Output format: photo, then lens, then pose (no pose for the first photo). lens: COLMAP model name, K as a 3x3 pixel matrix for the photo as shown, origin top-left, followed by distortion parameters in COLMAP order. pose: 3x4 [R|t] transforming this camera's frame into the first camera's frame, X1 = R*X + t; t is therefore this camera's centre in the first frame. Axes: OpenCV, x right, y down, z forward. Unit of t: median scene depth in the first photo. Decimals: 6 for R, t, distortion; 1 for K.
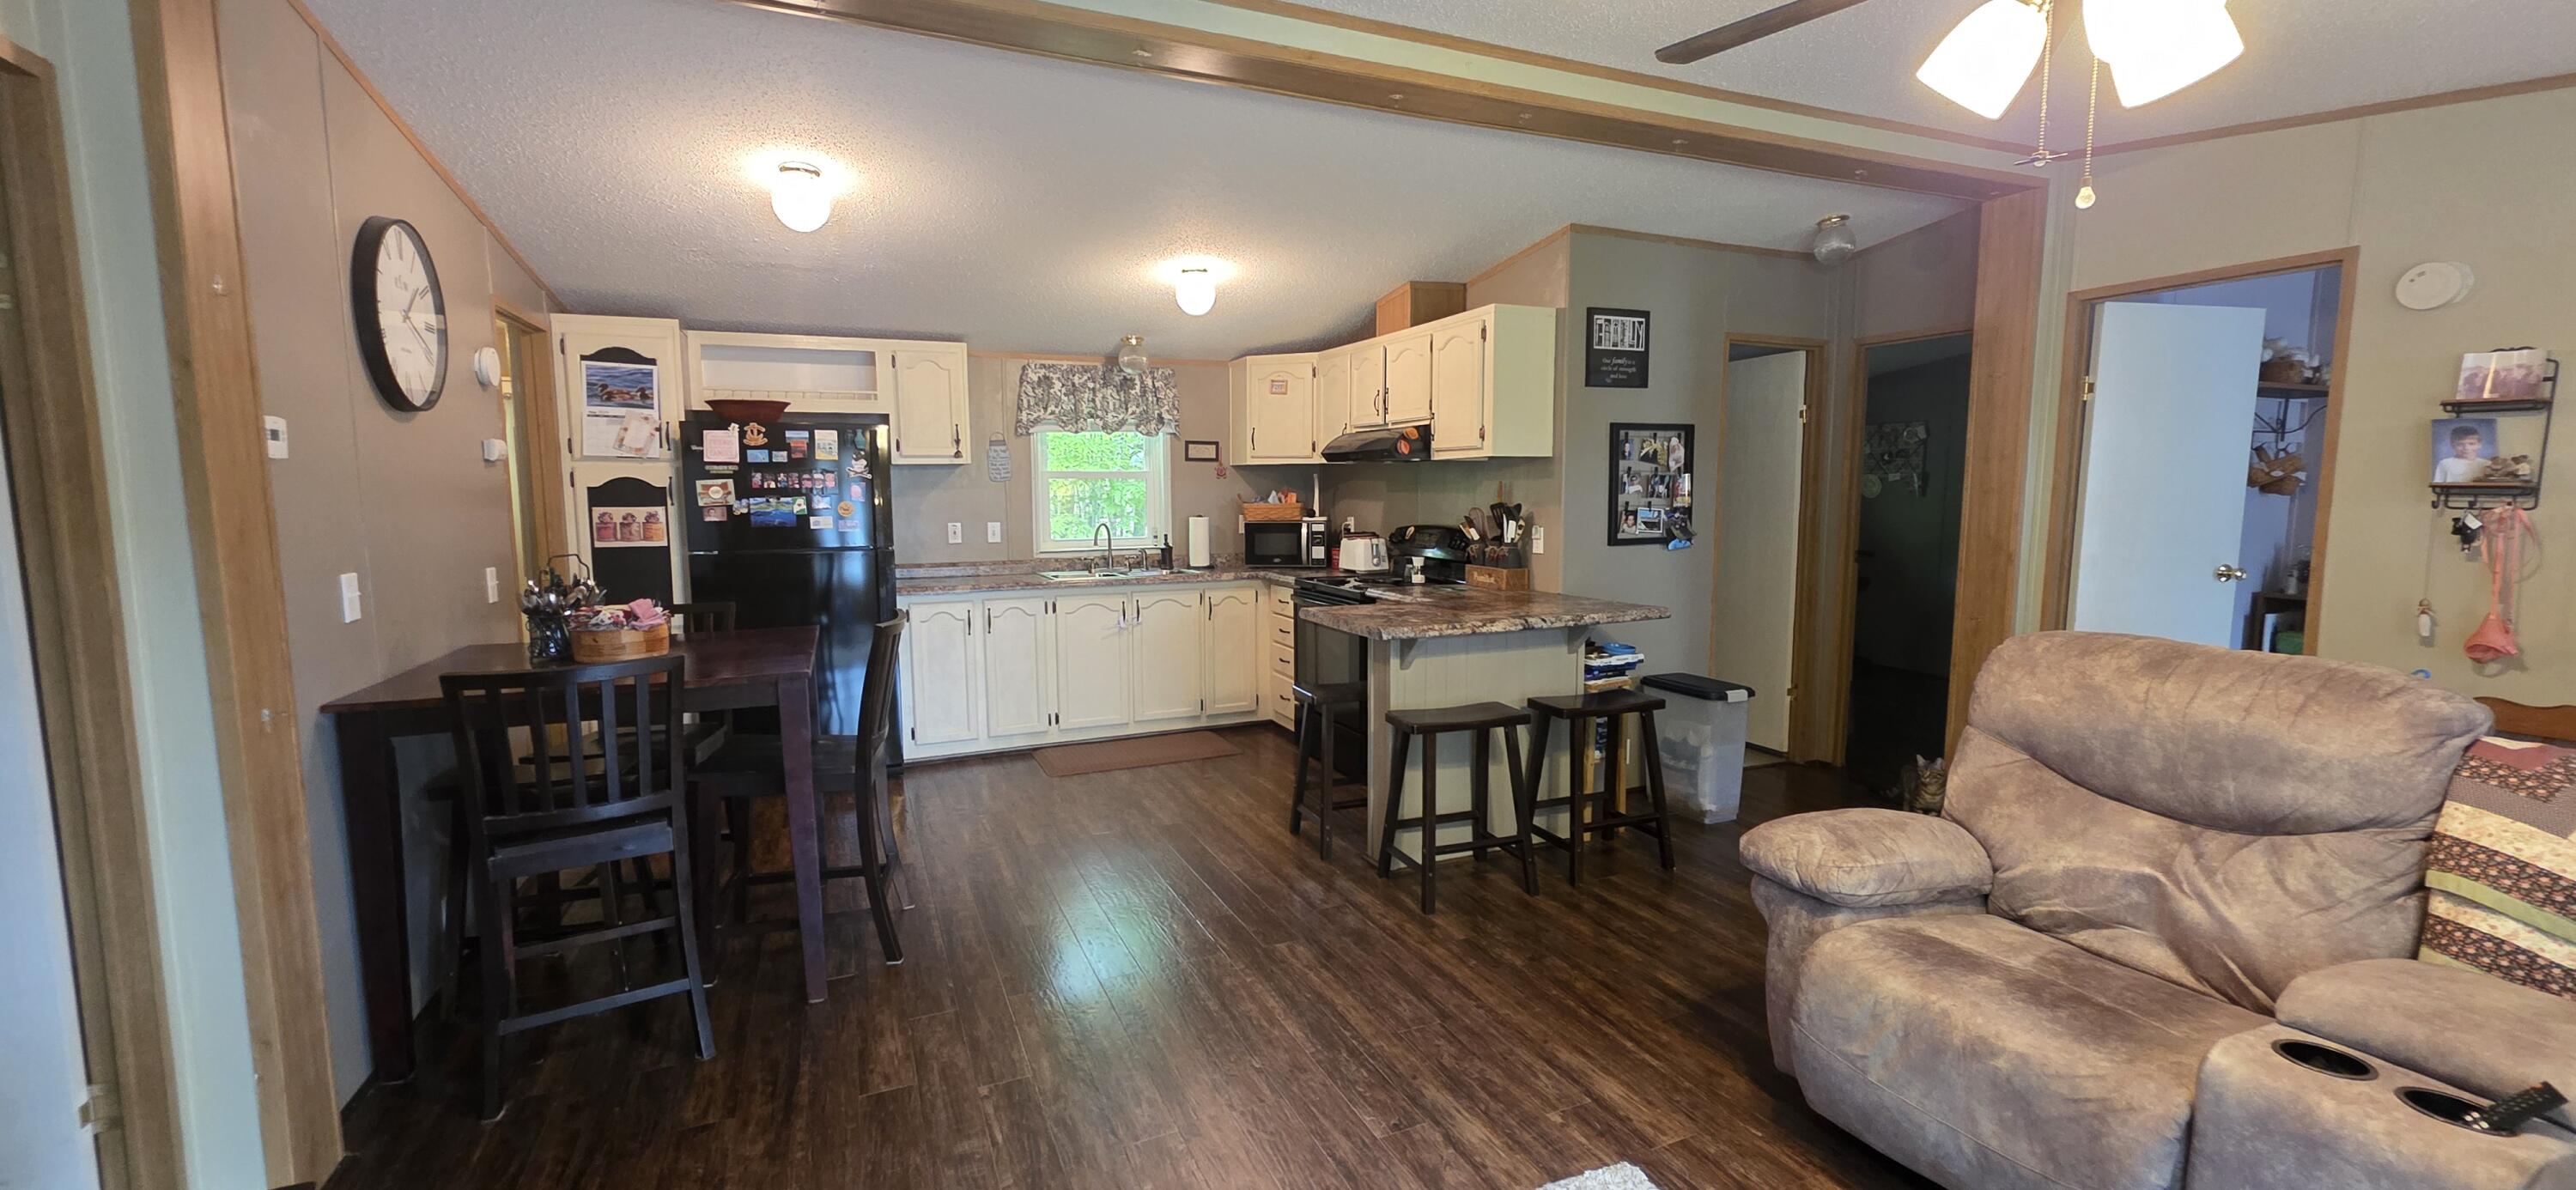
lens RADIAL K [[1033.2, 0, 1299.6], [0, 1033.2, 595.5], [0, 0, 1]] dist [0.003456, -0.000072]
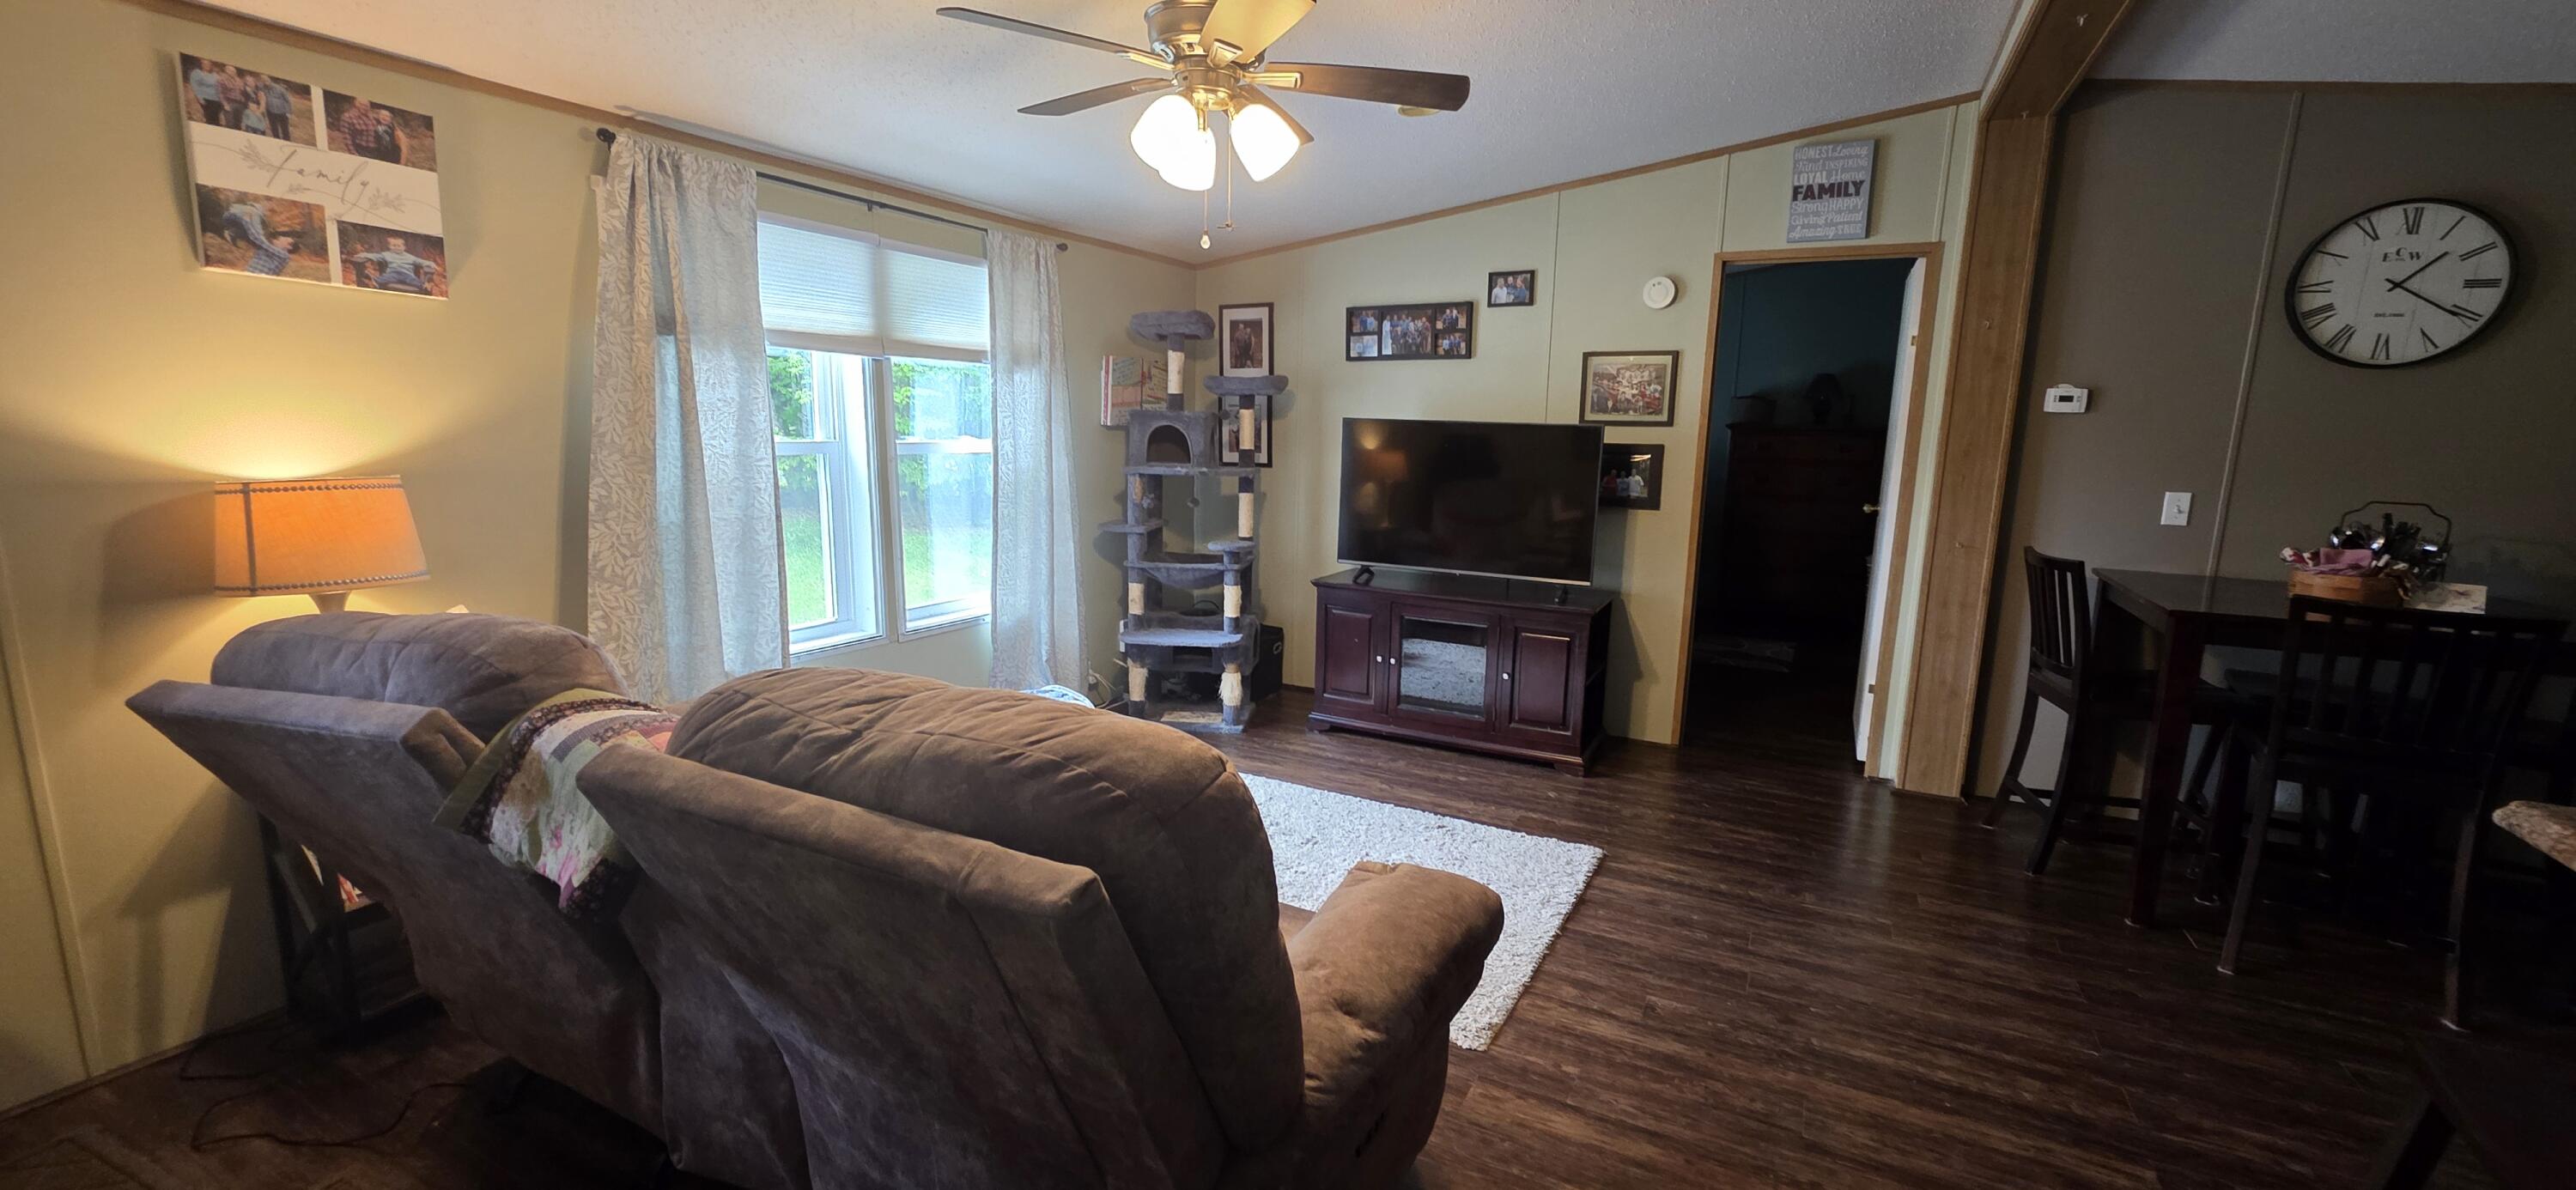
lens RADIAL K [[1019.7, 0, 1295.7], [0, 1019.7, 597.4], [0, 0, 1]] dist [-0.002890, -0.000225]
pose [[-0.788531, 0.093525, -0.607841, 0.531732], [-0.082584, 0.963315, 0.255352, -0.080659], [0.609424, 0.251551, -0.751880, 0.775139]]
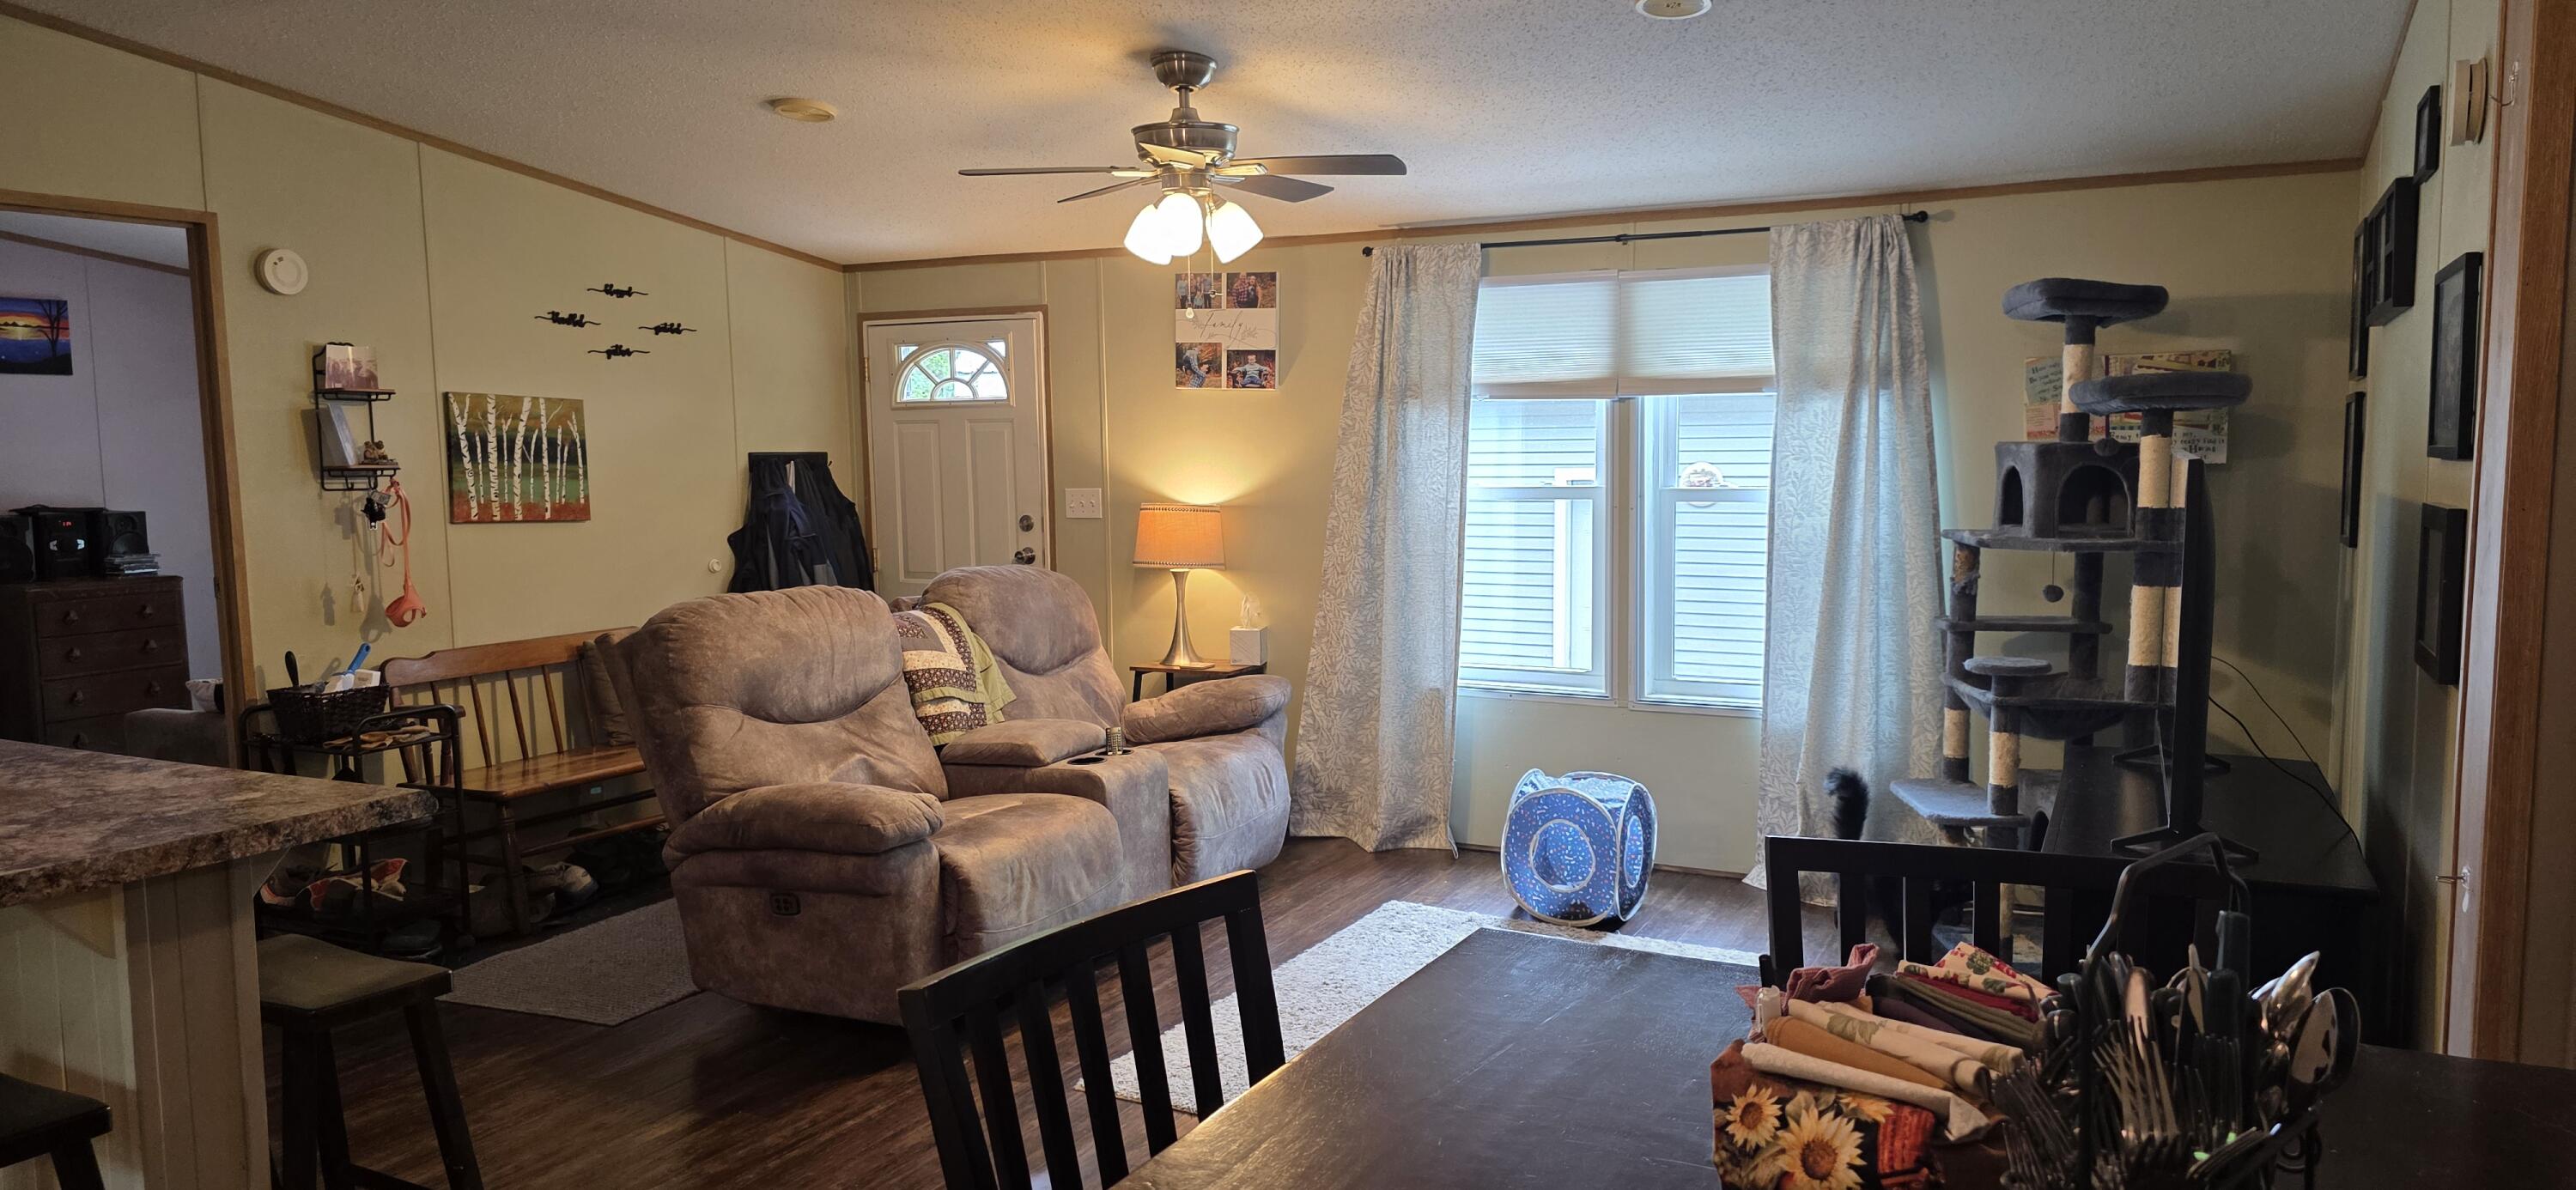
lens RADIAL K [[1703.8, 0, 1296.7], [0, 1703.8, 621.1], [0, 0, 1]] dist [0.085571, -0.090797]
pose [[-0.629773, -0.069703, 0.773646, -0.588641], [0.096031, 0.981339, 0.166588, -0.103260], [-0.770821, 0.179206, -0.611327, 0.909379]]
